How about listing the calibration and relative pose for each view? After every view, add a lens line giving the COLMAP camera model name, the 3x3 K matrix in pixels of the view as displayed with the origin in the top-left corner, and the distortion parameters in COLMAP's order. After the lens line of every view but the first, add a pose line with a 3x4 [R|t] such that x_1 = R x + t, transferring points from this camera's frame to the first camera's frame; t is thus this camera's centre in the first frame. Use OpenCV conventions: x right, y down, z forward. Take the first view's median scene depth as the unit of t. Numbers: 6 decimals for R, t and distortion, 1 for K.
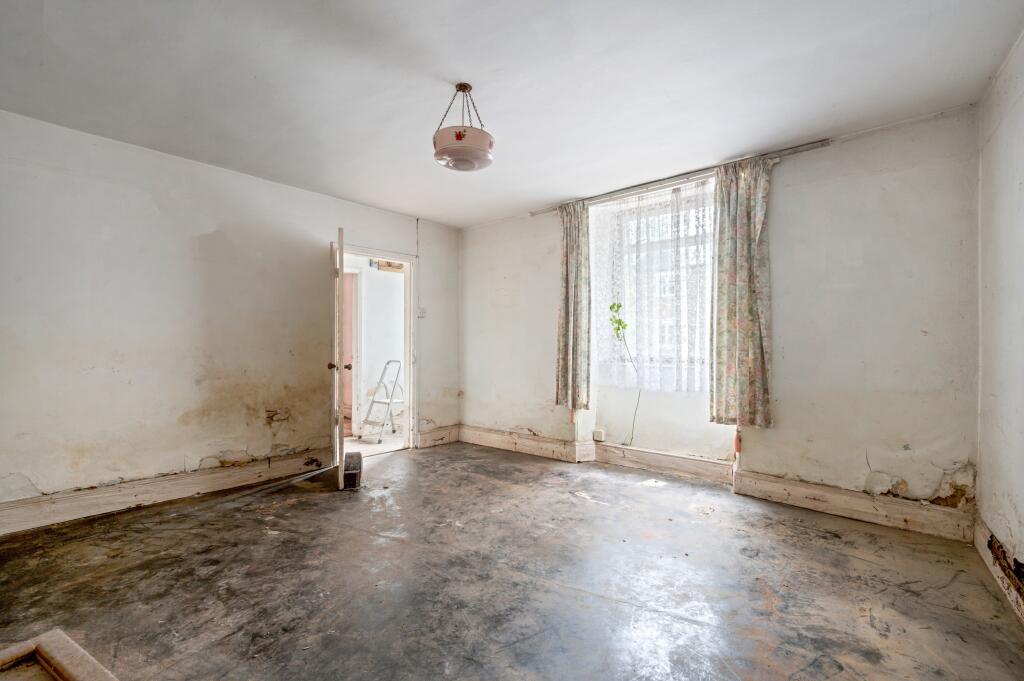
lens RADIAL K [[457.7, 0, 516.0], [0, 457.7, 343.6], [0, 0, 1]] dist [-0.001012, -0.000054]
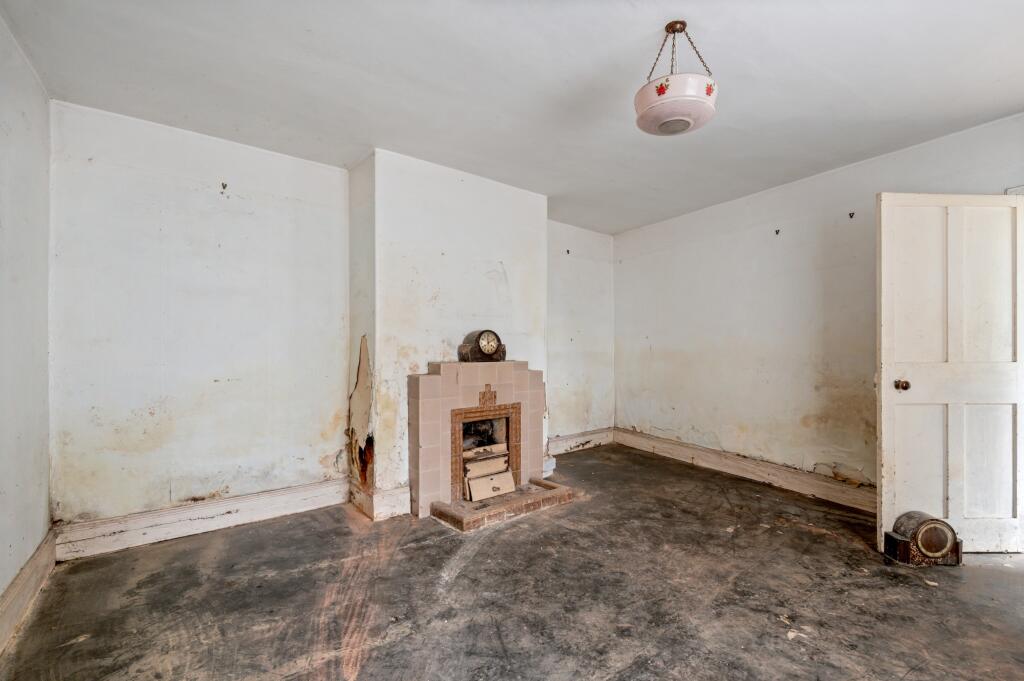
lens RADIAL K [[457.7, 0, 516.0], [0, 457.7, 343.6], [0, 0, 1]] dist [-0.001012, -0.000054]
pose [[-0.335912, -0.012310, -0.941813, 0.520244], [-0.002021, 0.999922, -0.012349, -0.002433], [0.941891, -0.002245, -0.335911, 0.726119]]
